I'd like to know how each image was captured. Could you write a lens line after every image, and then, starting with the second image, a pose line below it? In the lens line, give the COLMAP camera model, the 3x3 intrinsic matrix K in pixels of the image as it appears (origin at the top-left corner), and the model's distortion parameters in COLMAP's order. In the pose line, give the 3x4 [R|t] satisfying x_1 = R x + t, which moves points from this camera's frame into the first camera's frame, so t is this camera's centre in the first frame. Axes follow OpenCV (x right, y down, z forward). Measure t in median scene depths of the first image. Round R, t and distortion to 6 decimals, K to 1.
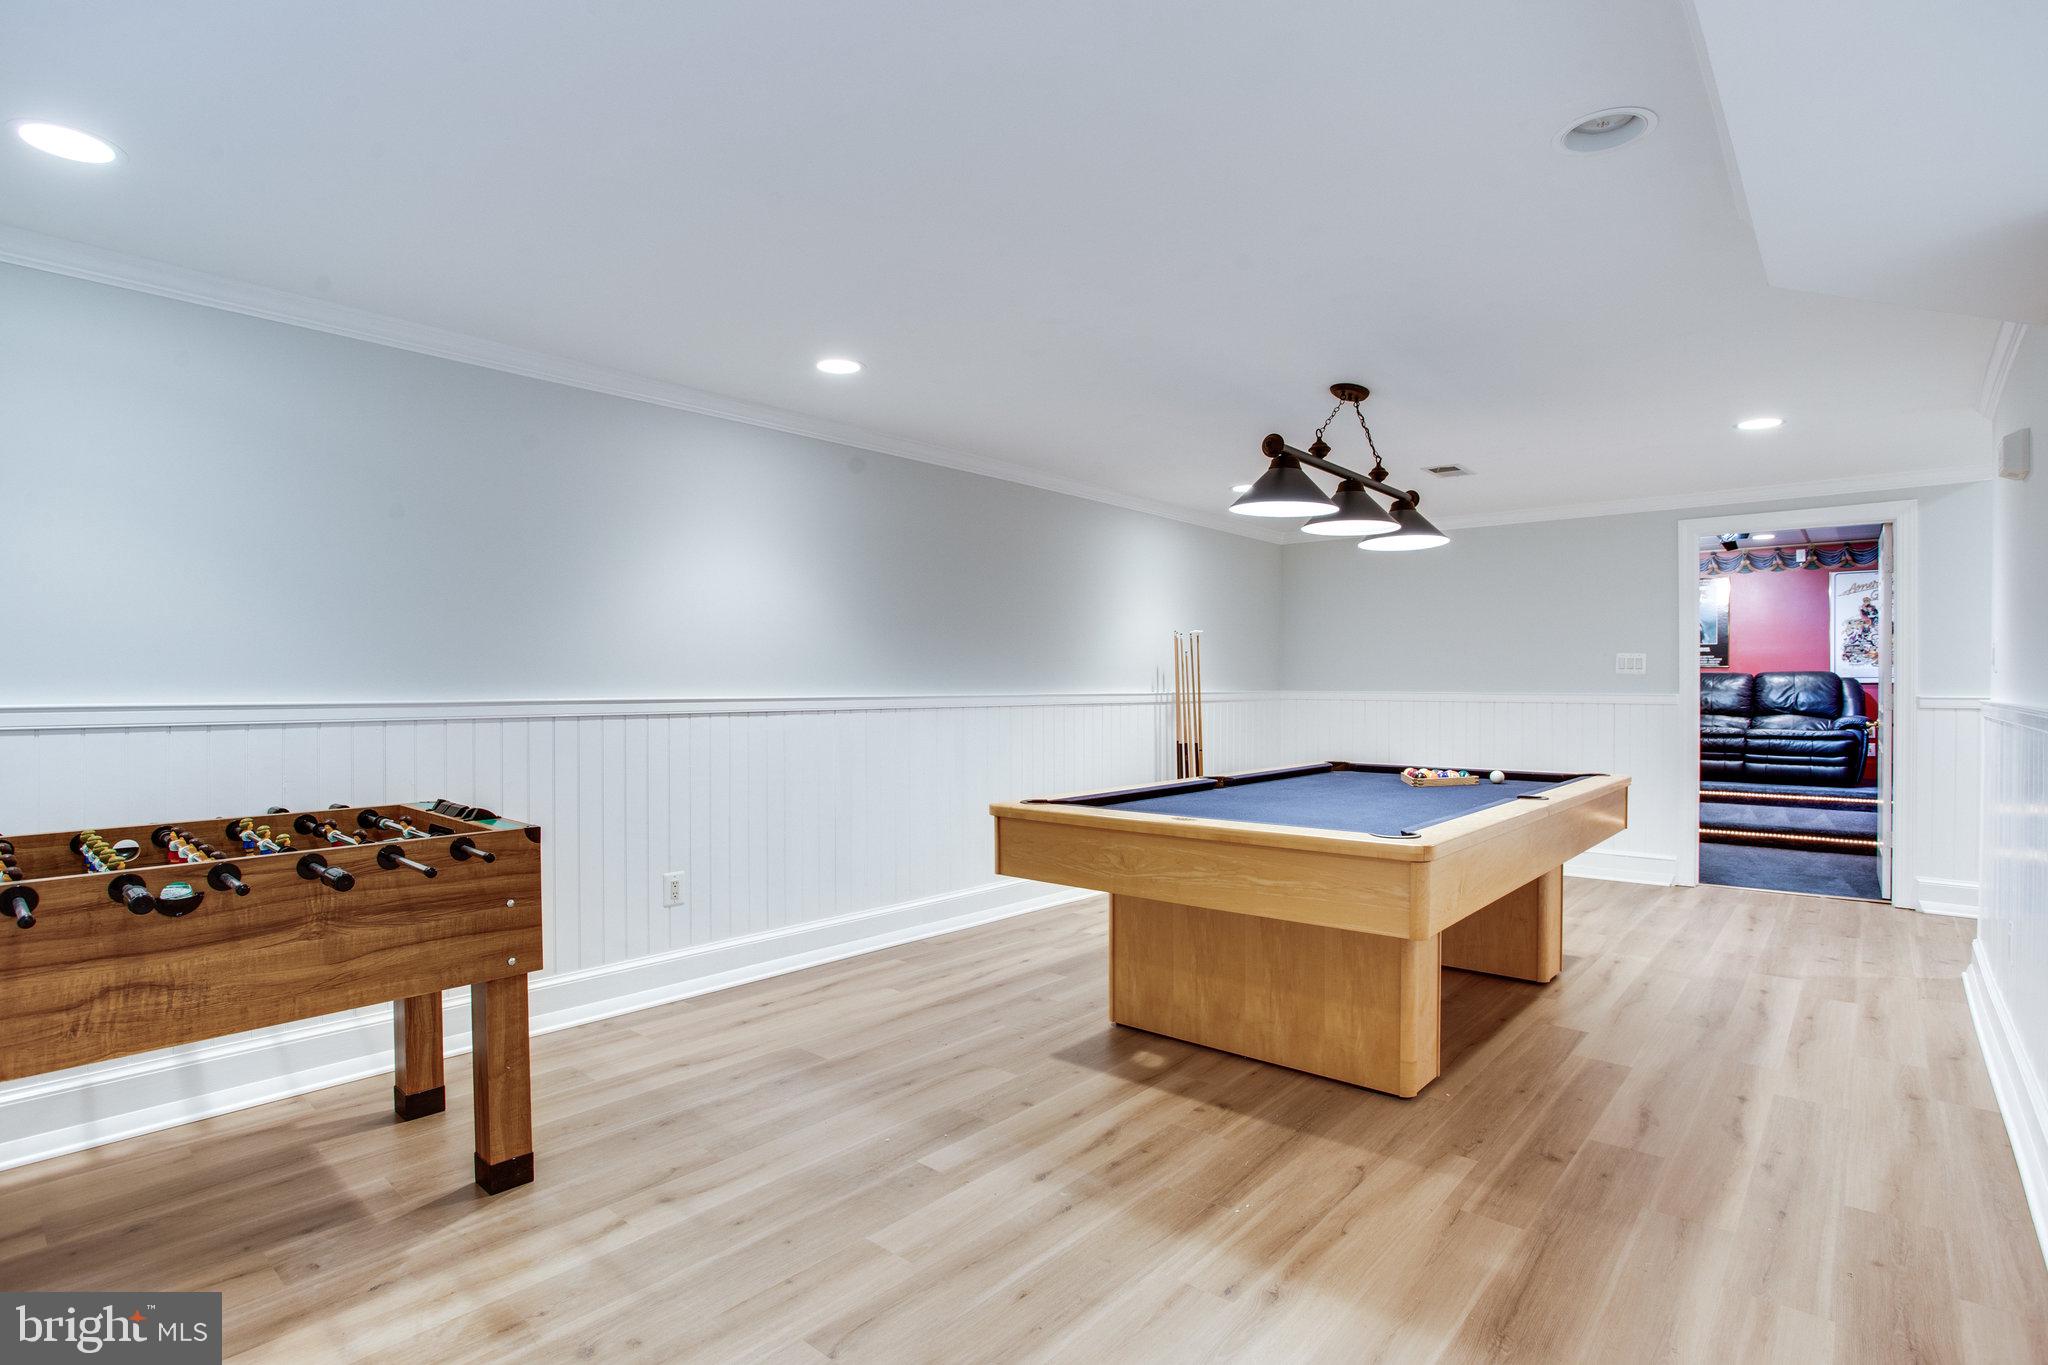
lens RADIAL K [[1041.7, 0, 1025.8], [0, 1041.7, 709.1], [0, 0, 1]] dist [-0.040669, 0.014499]
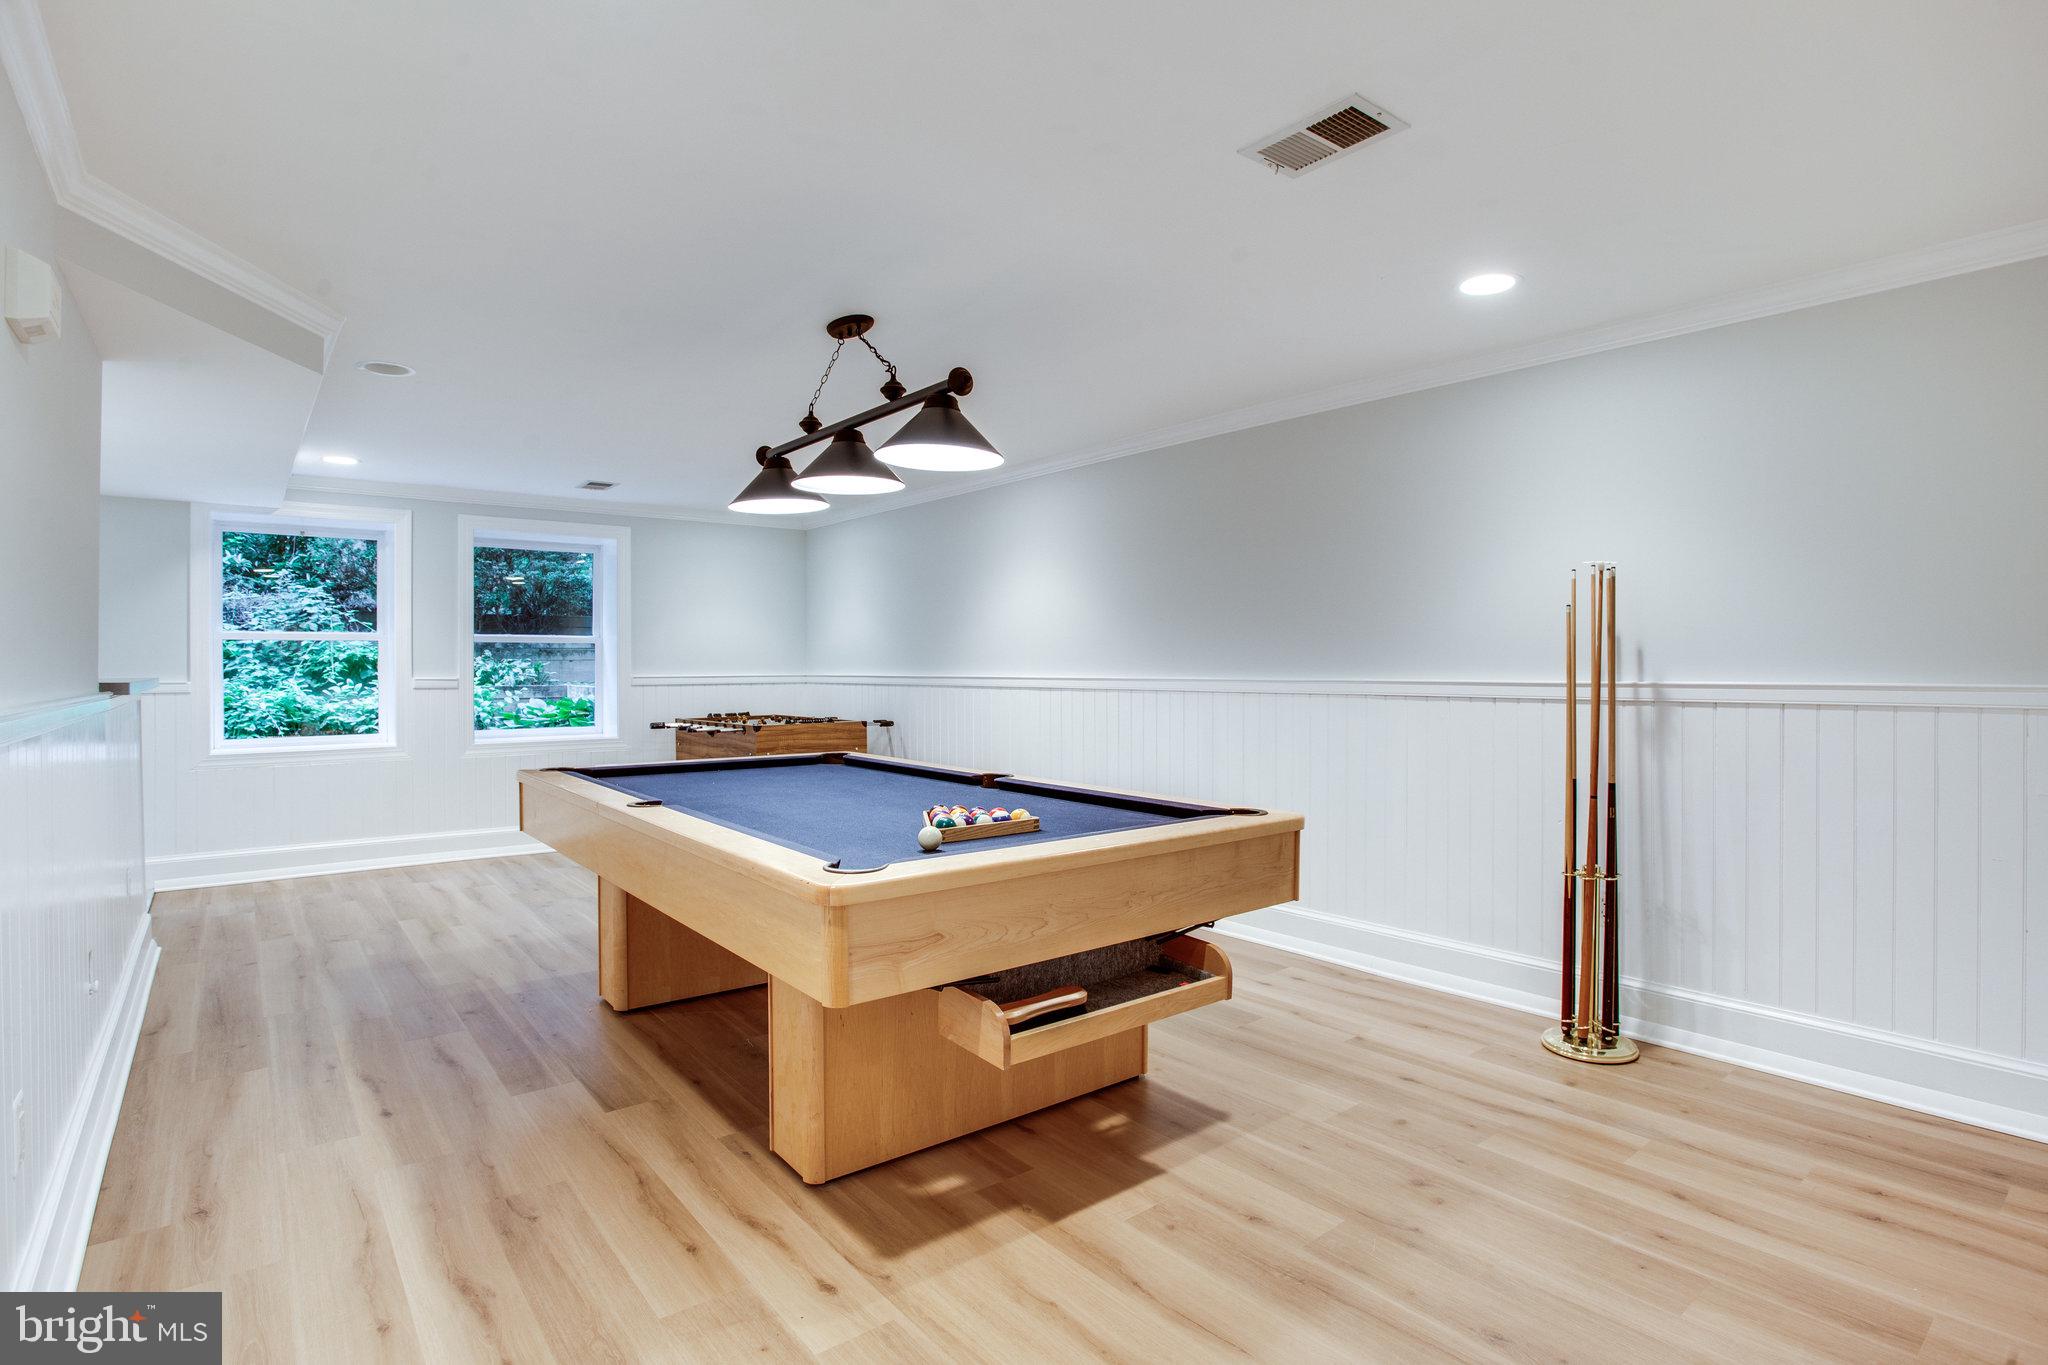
lens RADIAL K [[1010.2, 0, 1022.6], [0, 1010.2, 674.6], [0, 0, 1]] dist [-0.062629, 0.022322]
pose [[-0.196257, 0.008628, -0.980514, 1.515708], [-0.022695, 0.999653, 0.013339, -0.044542], [0.980290, 0.024871, -0.195994, 1.799397]]
